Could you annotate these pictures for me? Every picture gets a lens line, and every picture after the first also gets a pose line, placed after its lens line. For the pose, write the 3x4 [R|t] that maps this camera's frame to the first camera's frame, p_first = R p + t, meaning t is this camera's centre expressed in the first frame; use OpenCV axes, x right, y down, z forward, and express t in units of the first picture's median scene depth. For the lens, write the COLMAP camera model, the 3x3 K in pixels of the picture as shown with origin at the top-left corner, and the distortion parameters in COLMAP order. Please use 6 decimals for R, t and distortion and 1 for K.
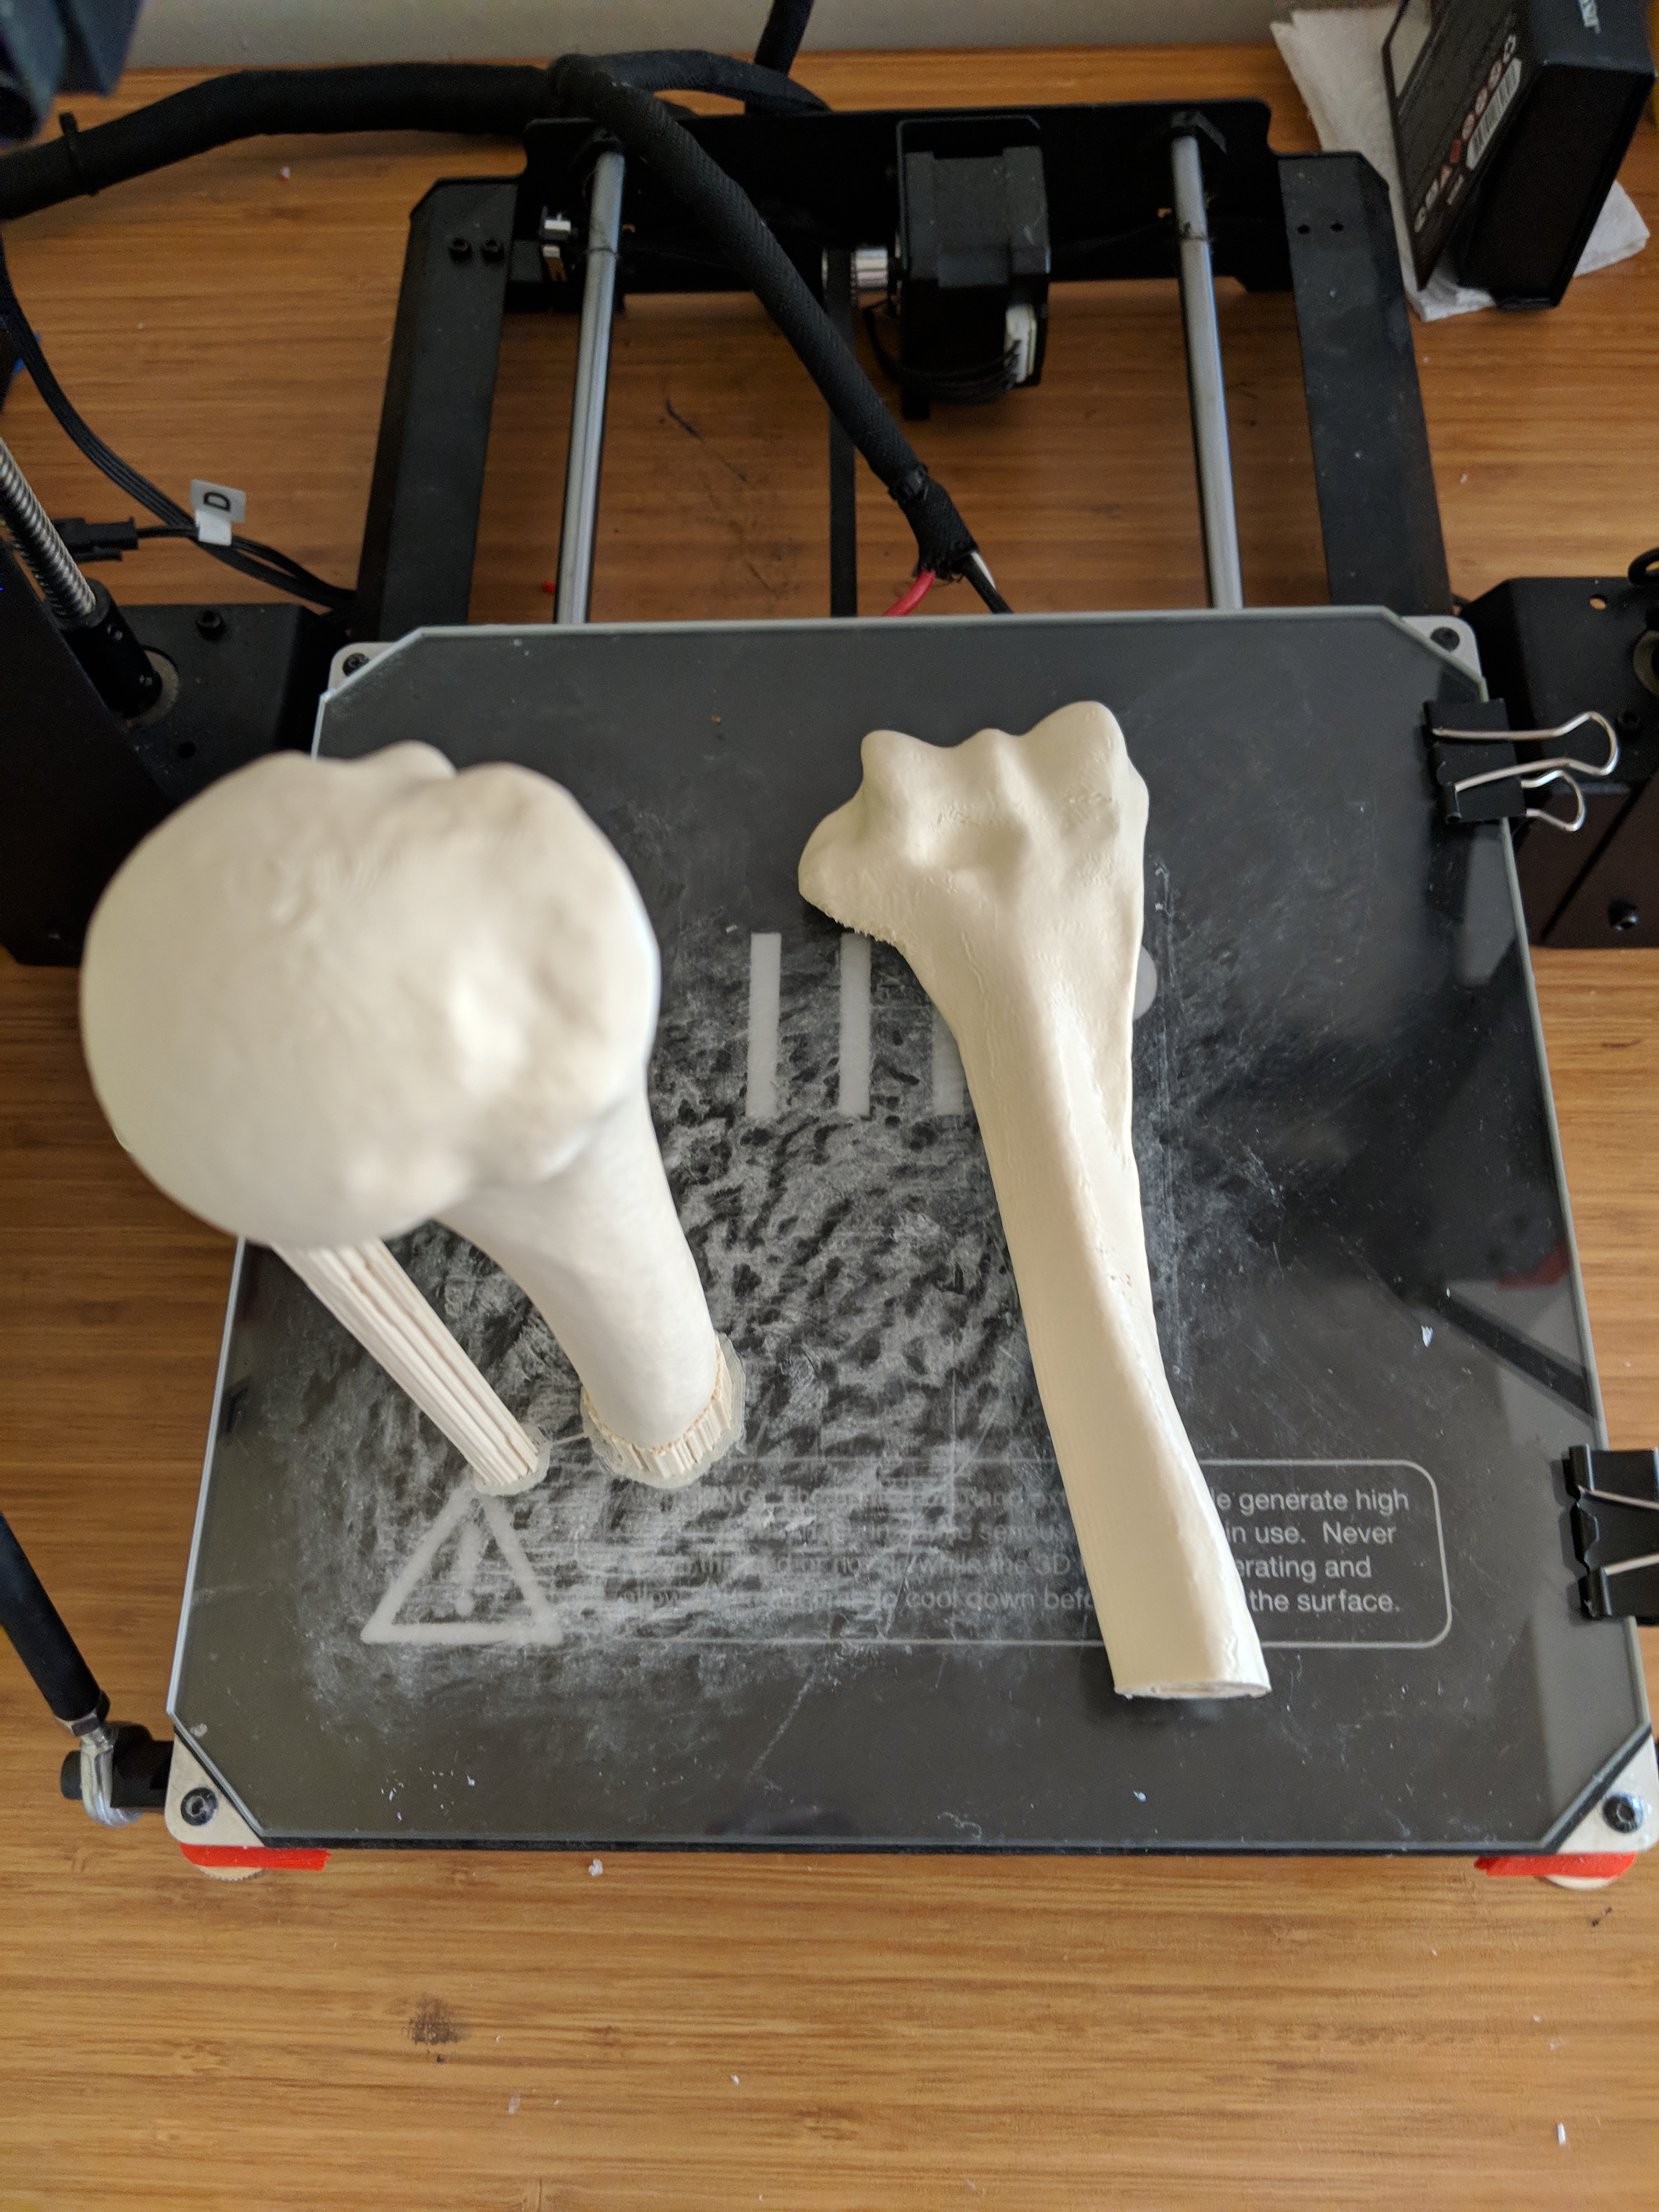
lens RADIAL K [[1765.1, 0, 837.3], [0, 1765.1, 1076.5], [0, 0, 1]] dist [0.065063, -0.154351]
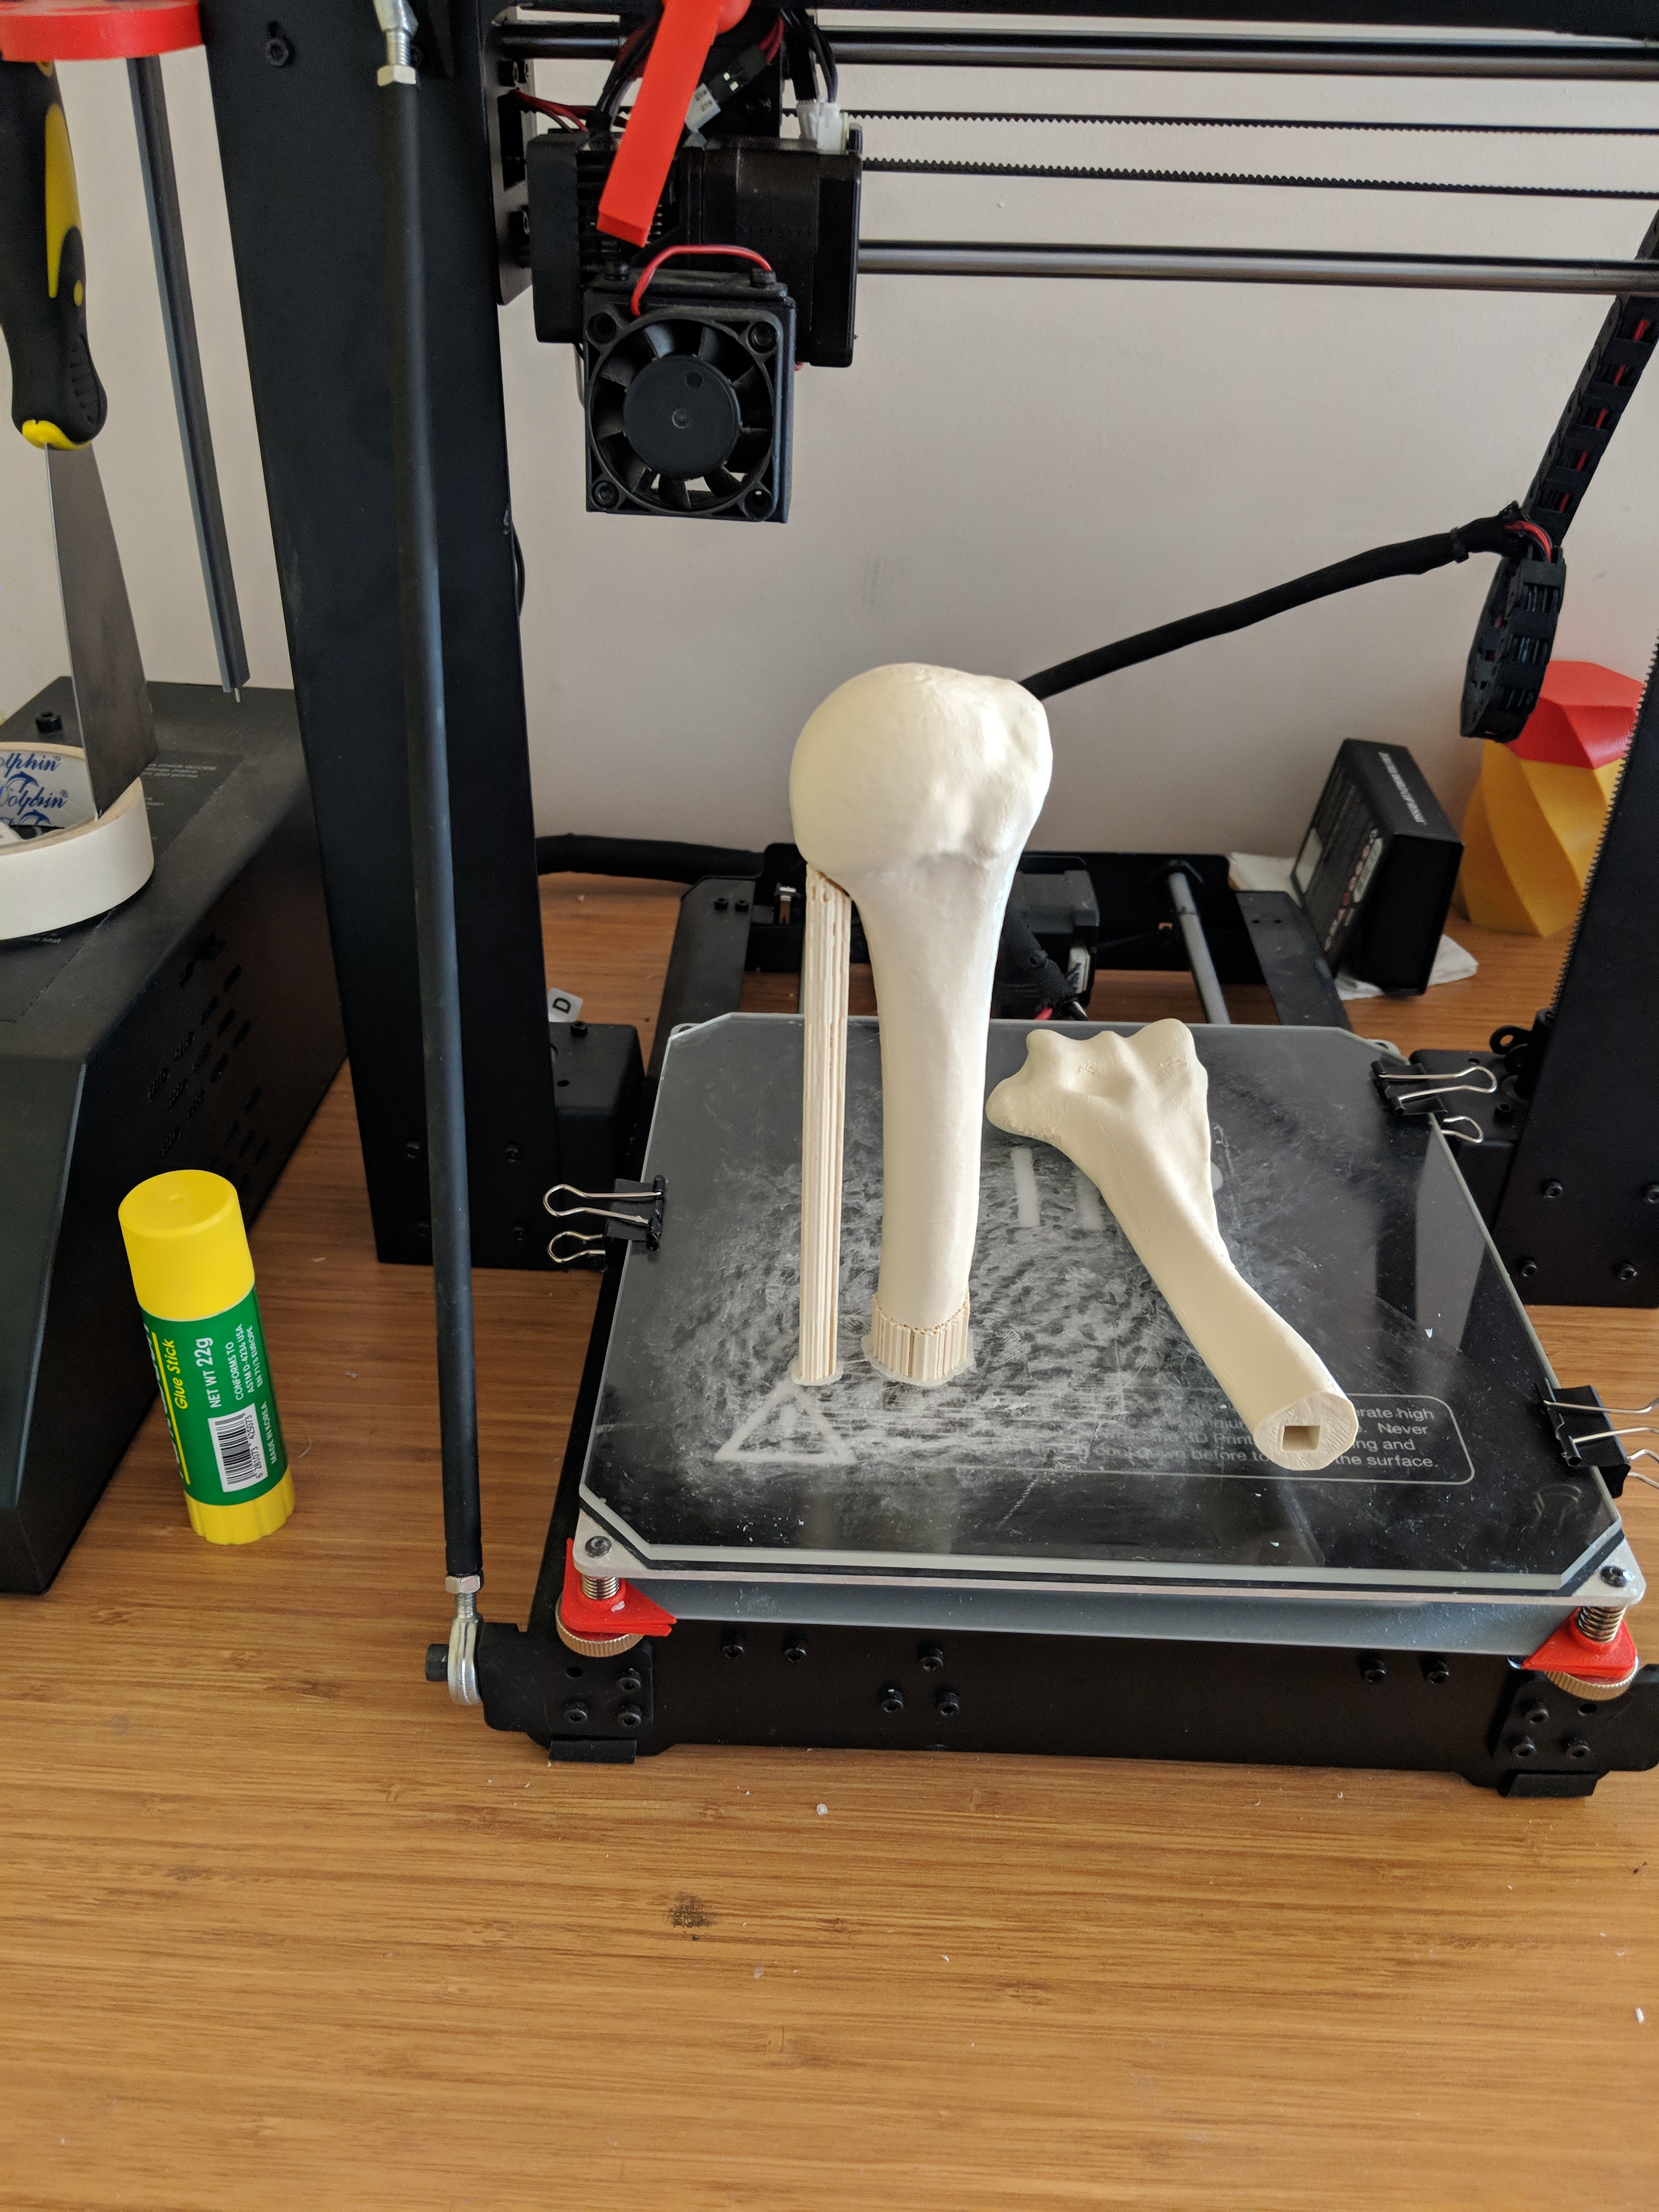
lens RADIAL K [[1752.8, 0, 797.6], [0, 1752.8, 1116.3], [0, 0, 1]] dist [0.060146, -0.163963]
pose [[0.998320, 0.057664, 0.005605, -0.198902], [-0.045658, 0.842622, -0.536566, 0.739433], [-0.035664, 0.535409, 0.843840, -0.301710]]
